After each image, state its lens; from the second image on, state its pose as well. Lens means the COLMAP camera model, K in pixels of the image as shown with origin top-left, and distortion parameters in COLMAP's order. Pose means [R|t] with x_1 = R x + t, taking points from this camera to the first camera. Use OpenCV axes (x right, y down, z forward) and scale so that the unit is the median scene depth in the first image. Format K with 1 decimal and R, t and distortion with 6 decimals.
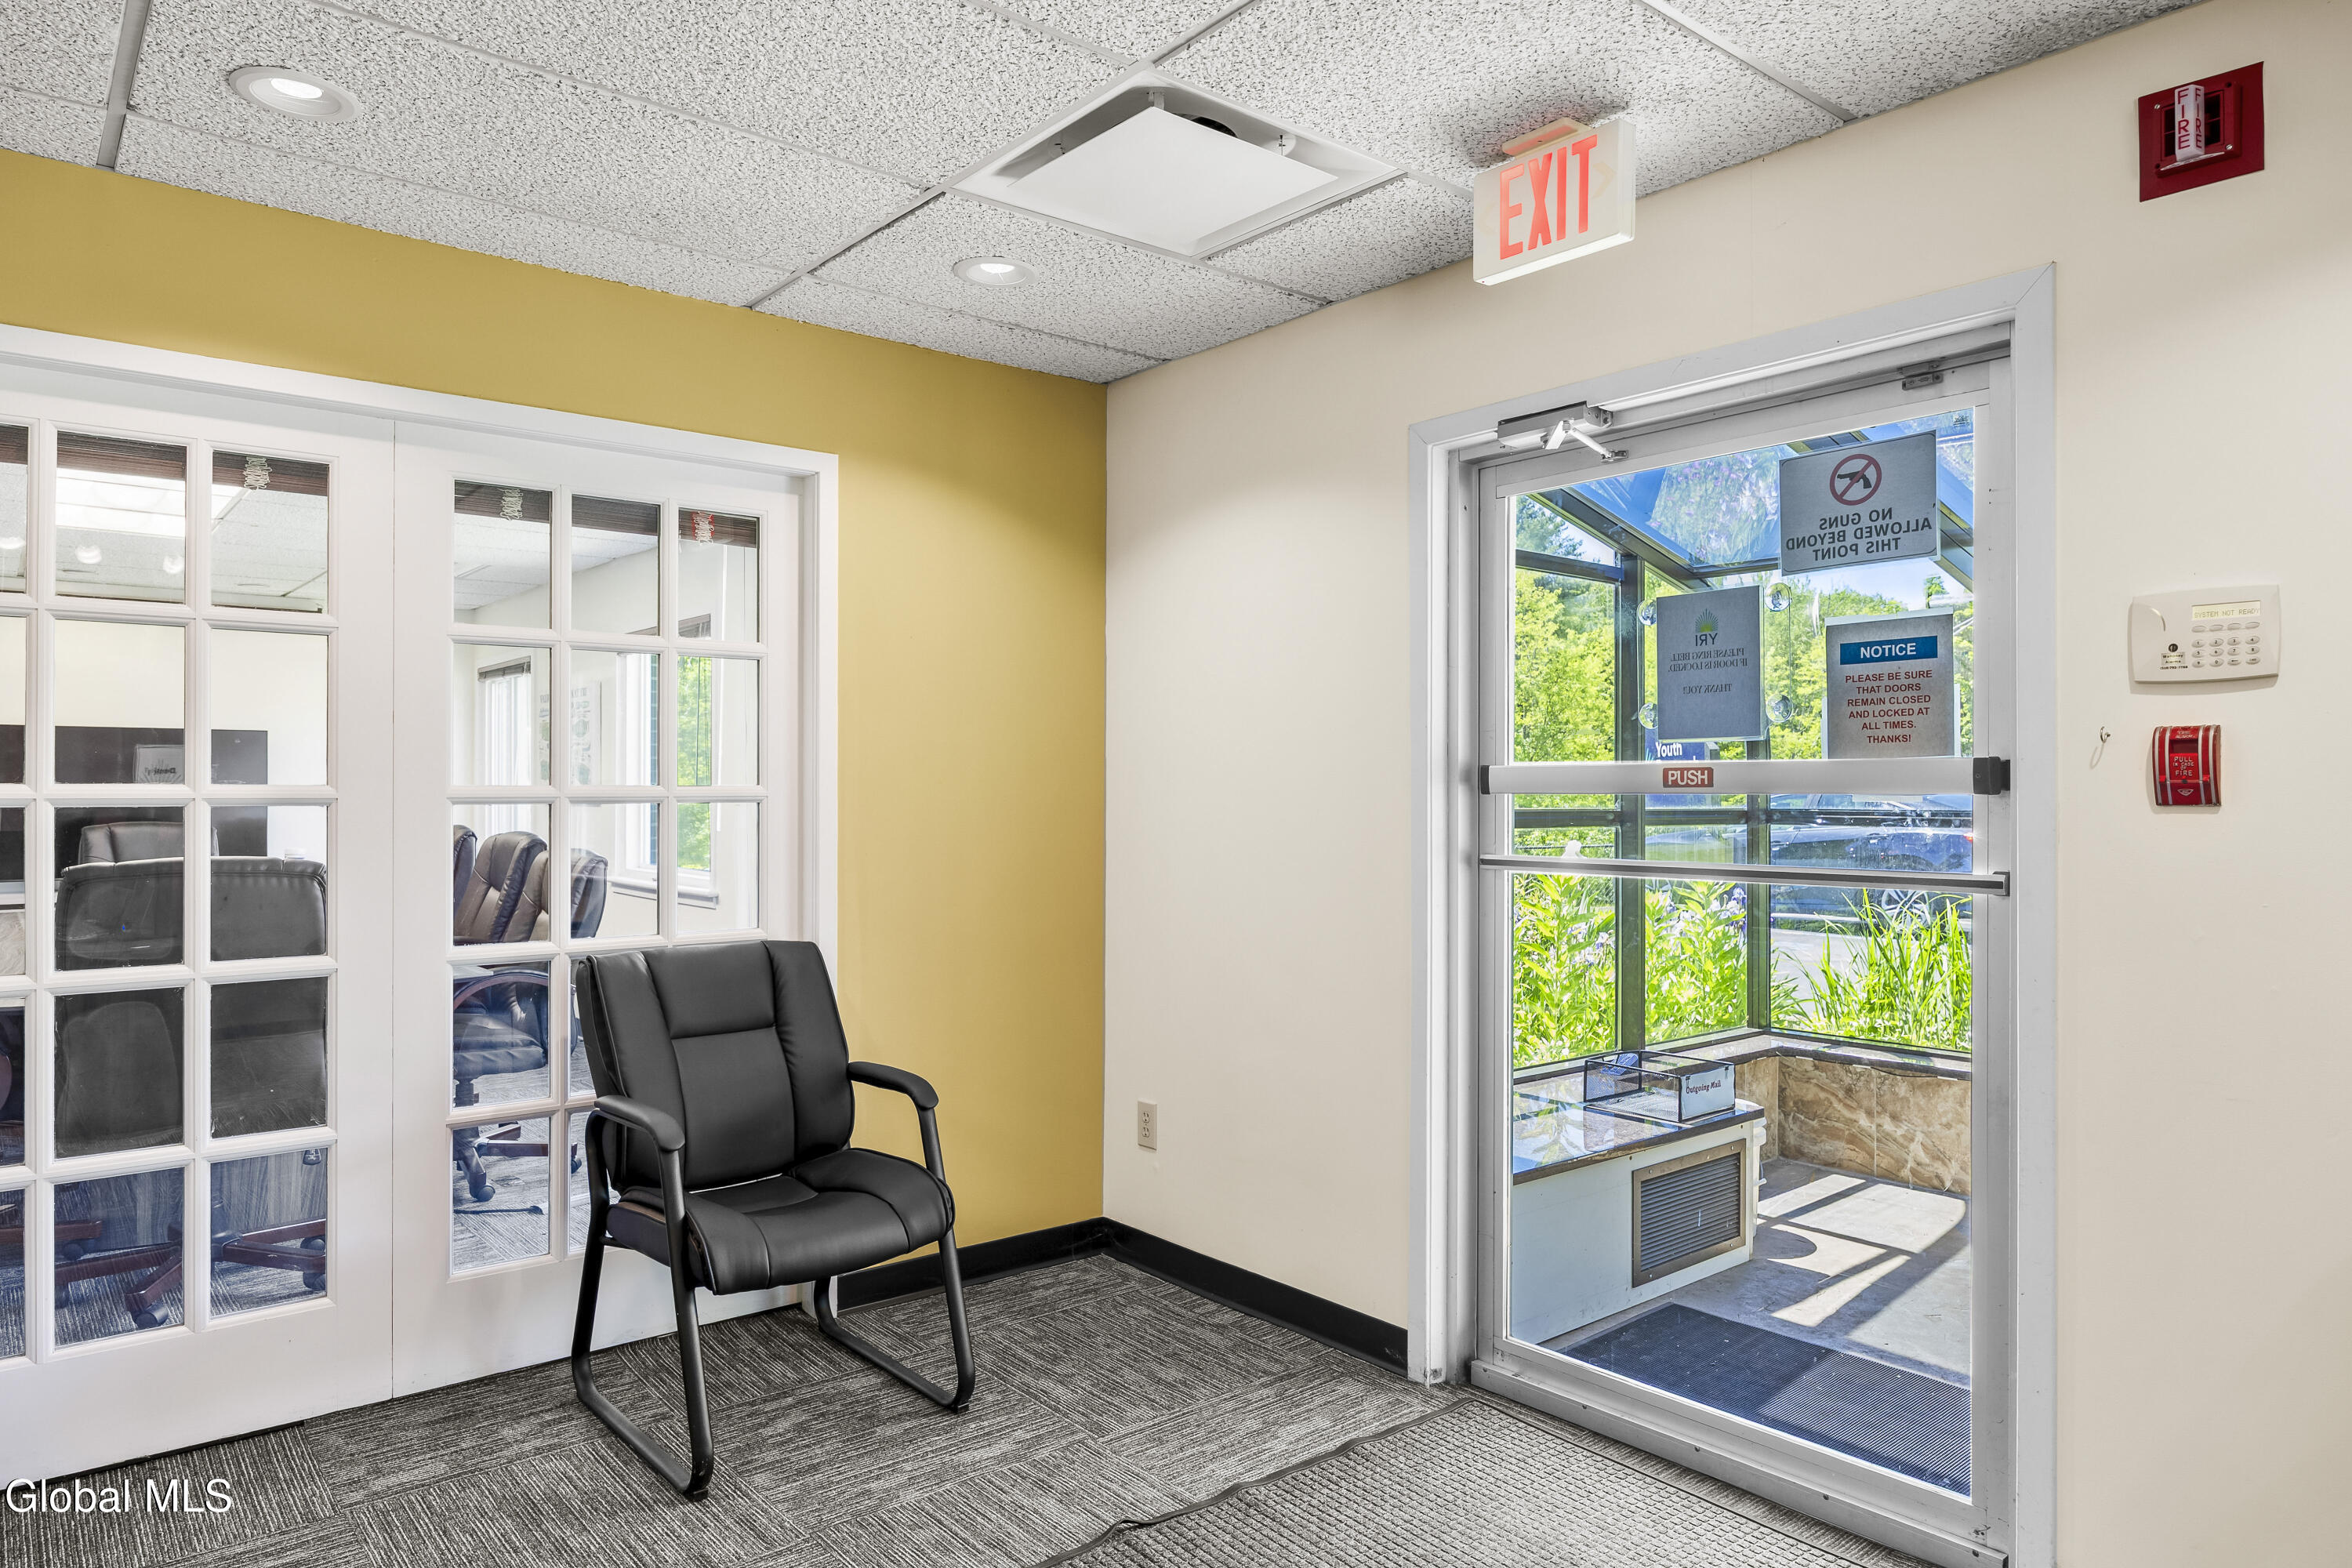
lens RADIAL K [[1459.8, 0, 1176.5], [0, 1459.8, 784.1], [0, 0, 1]] dist [-0.000063, 0.000110]
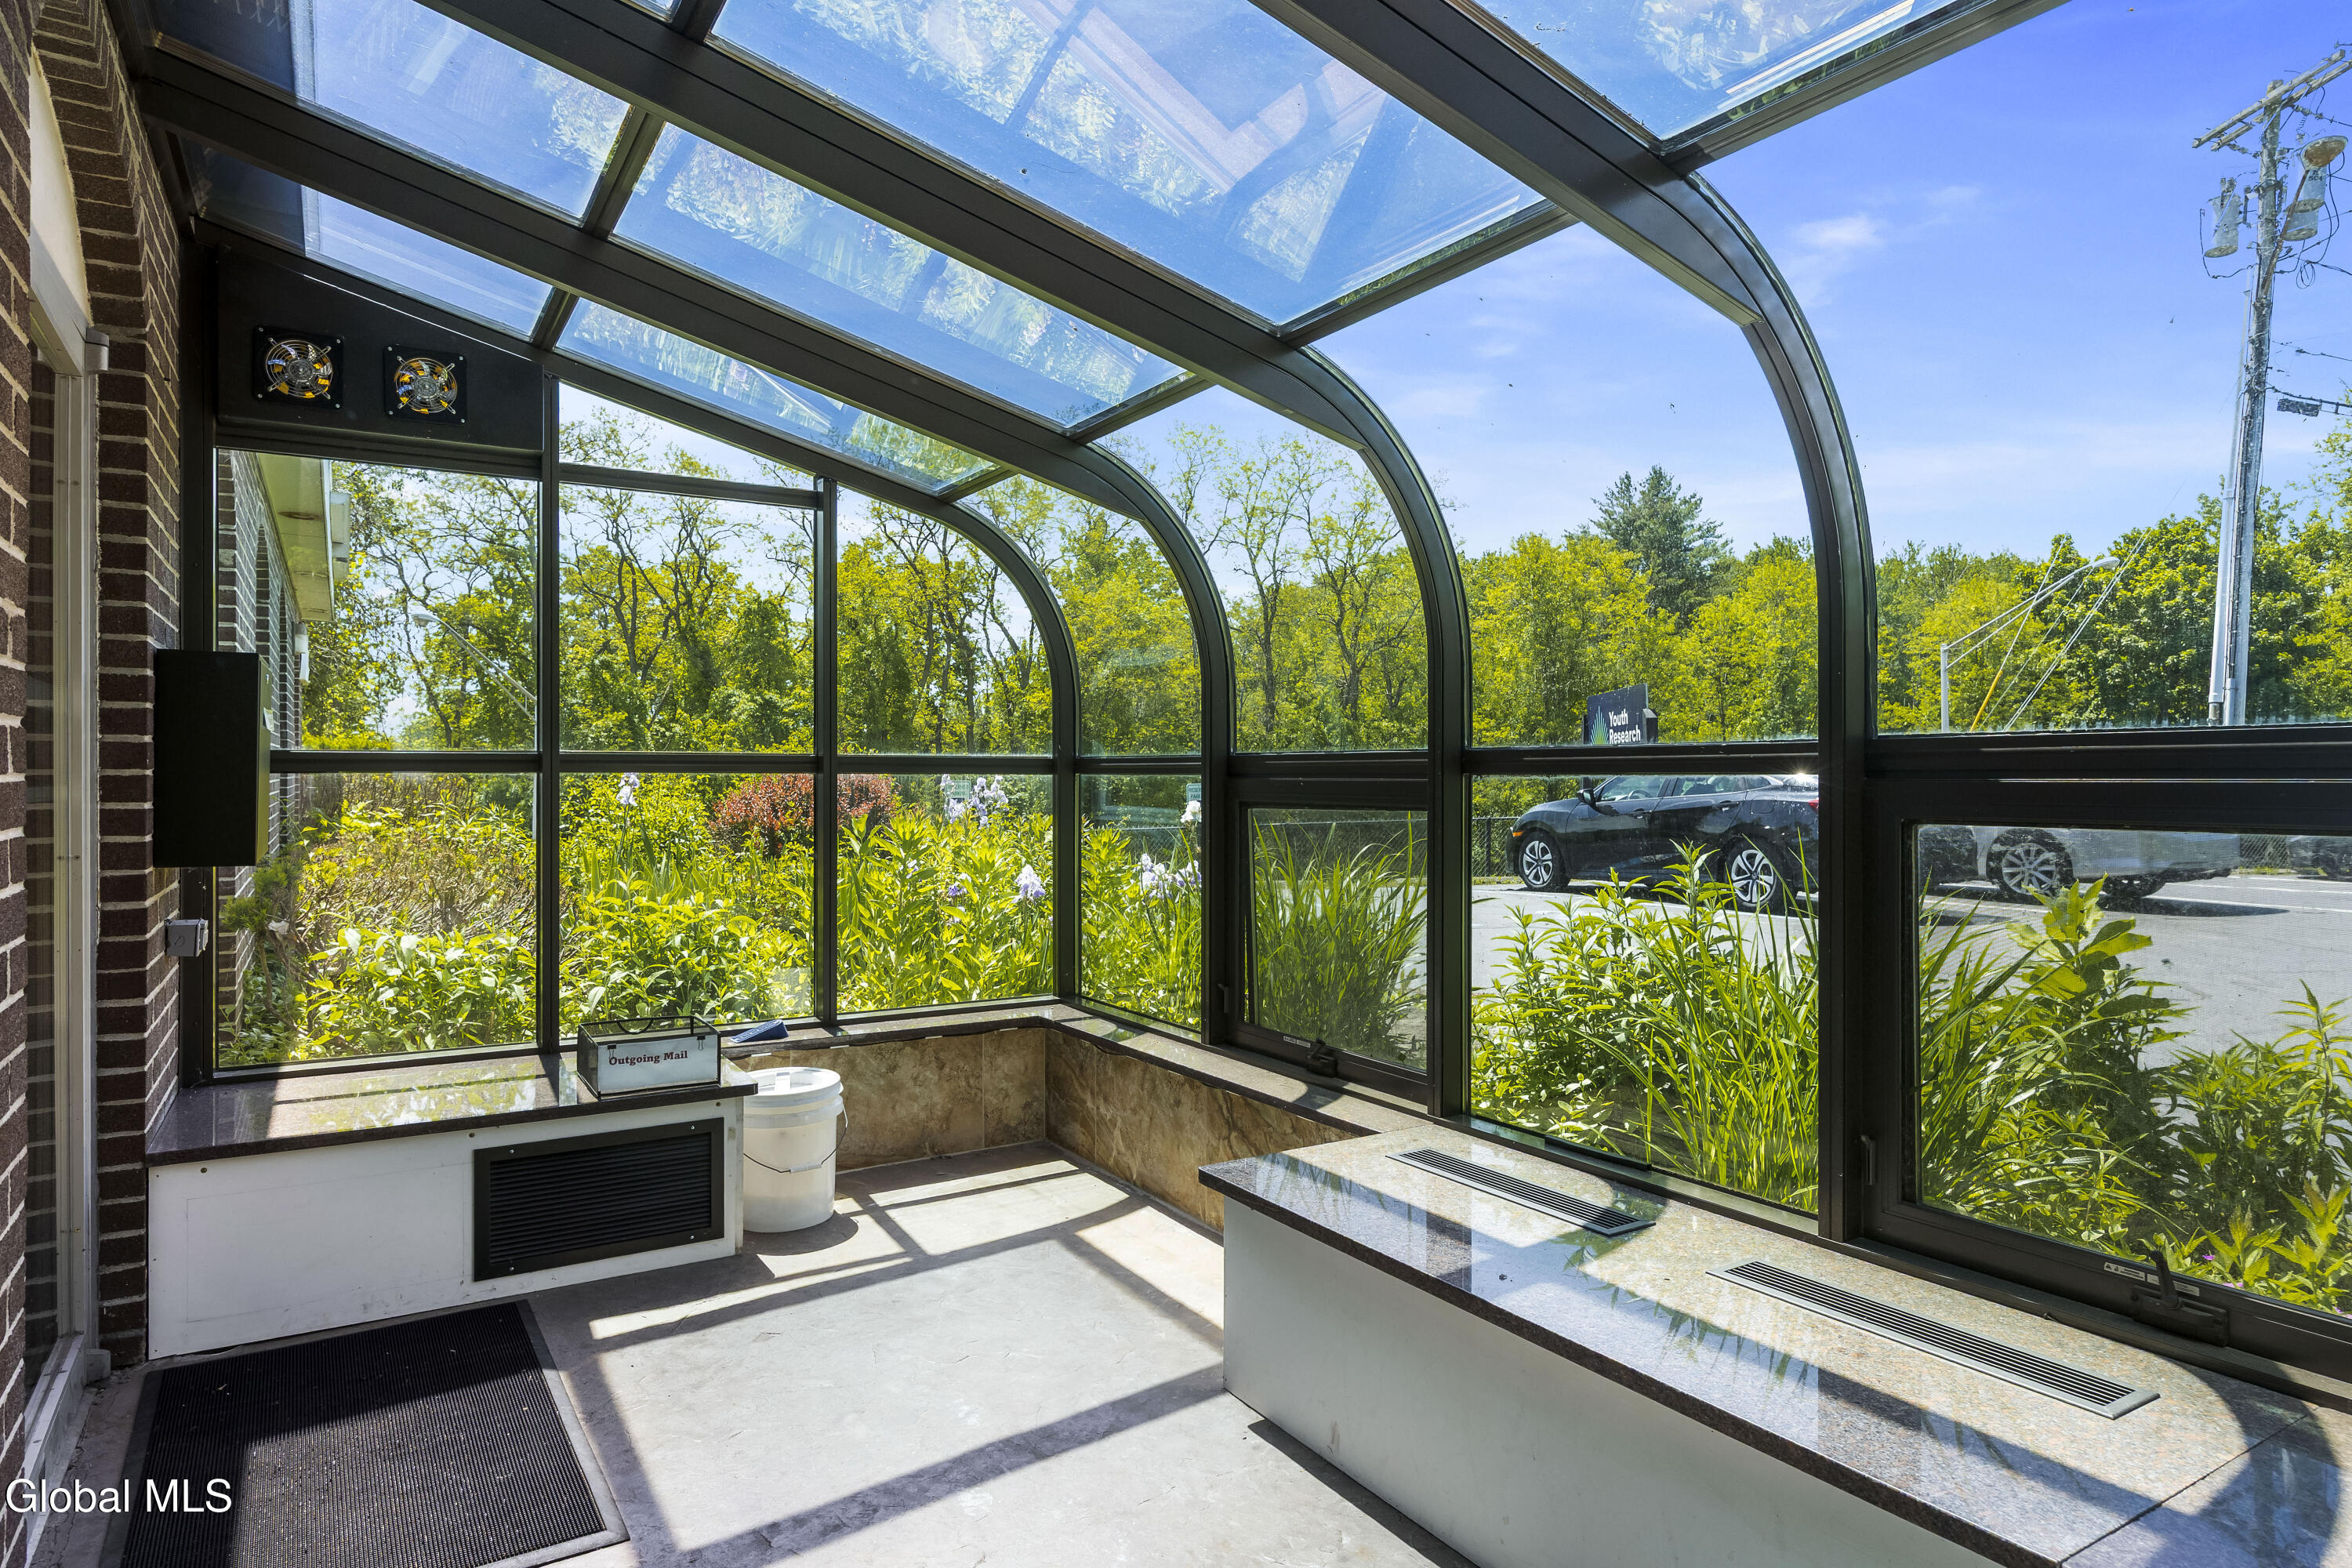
lens RADIAL K [[1349.8, 0, 1173.2], [0, 1349.8, 772.2], [0, 0, 1]] dist [-0.001539, 0.001283]
pose [[0.990329, 0.000740, -0.138733, 0.736456], [0.000177, 0.999978, 0.006601, 0.024243], [0.138735, -0.006562, 0.990308, 0.209970]]
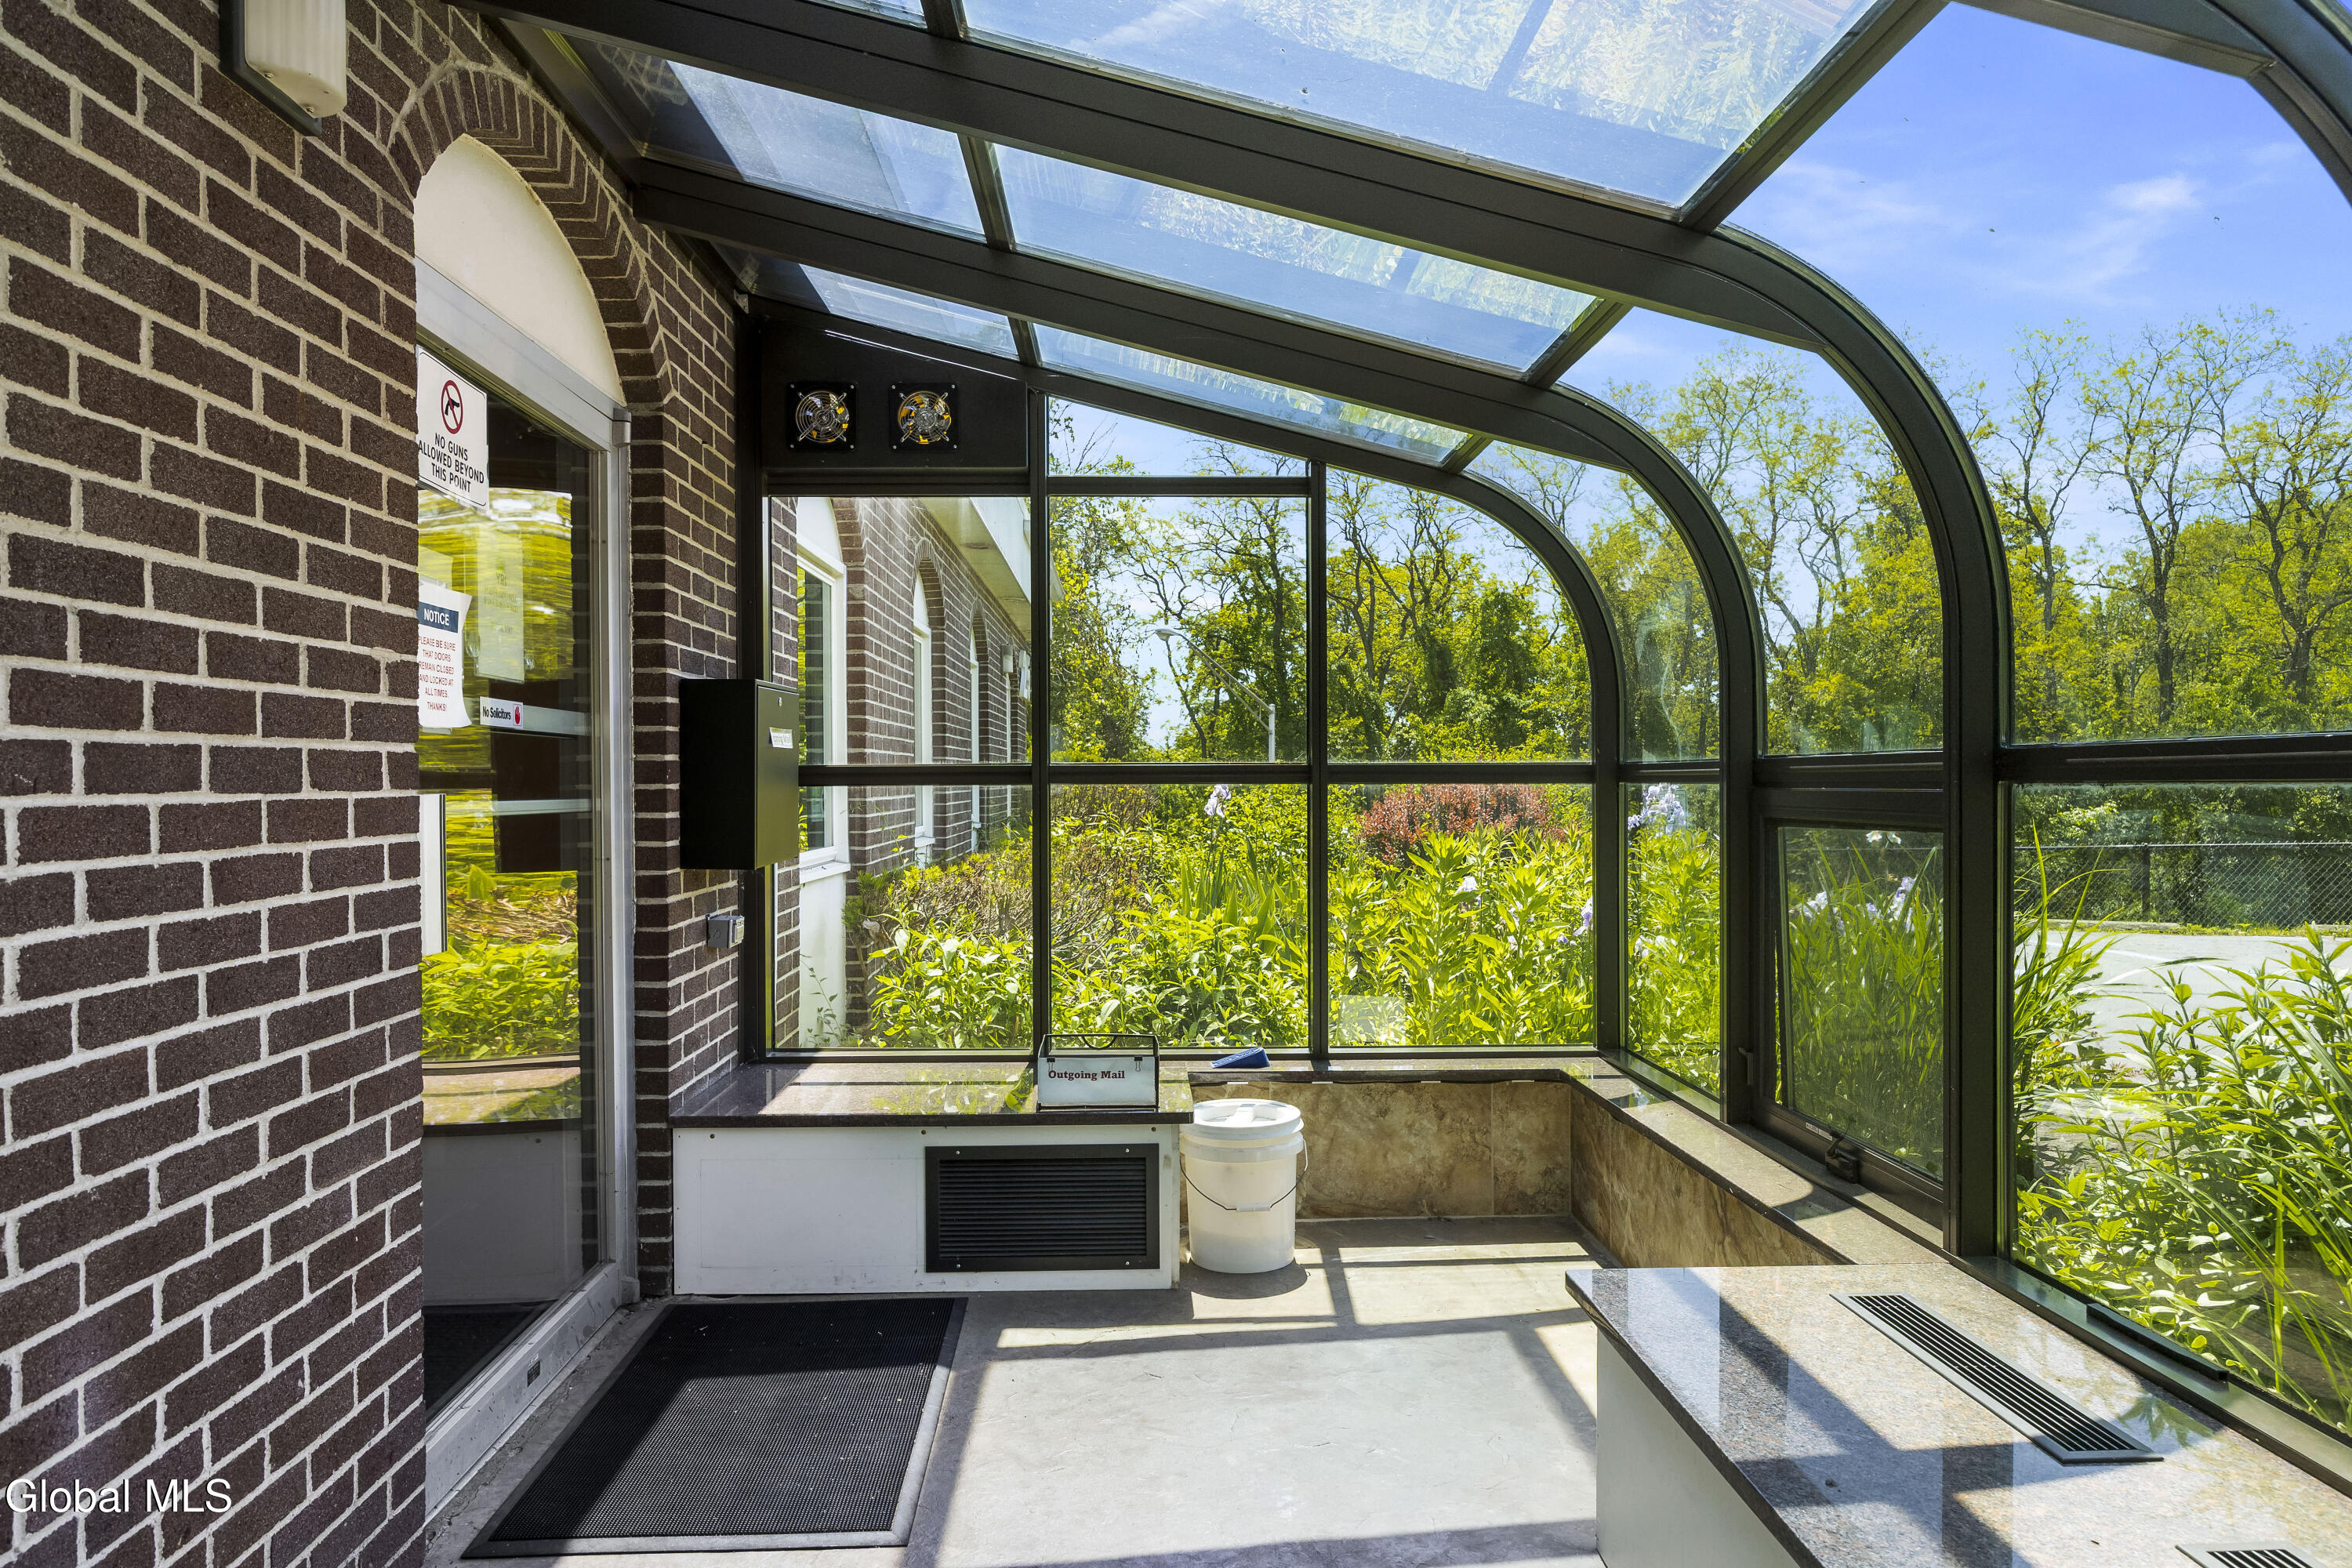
lens RADIAL K [[1505.2, 0, 1172.3], [0, 1505.2, 794.5], [0, 0, 1]] dist [0.002212, -0.002375]
pose [[0.789082, 0.001023, -0.614287, 0.890065], [0.009581, 0.999856, 0.013973, 0.023879], [0.614213, -0.016912, 0.788959, 0.294904]]
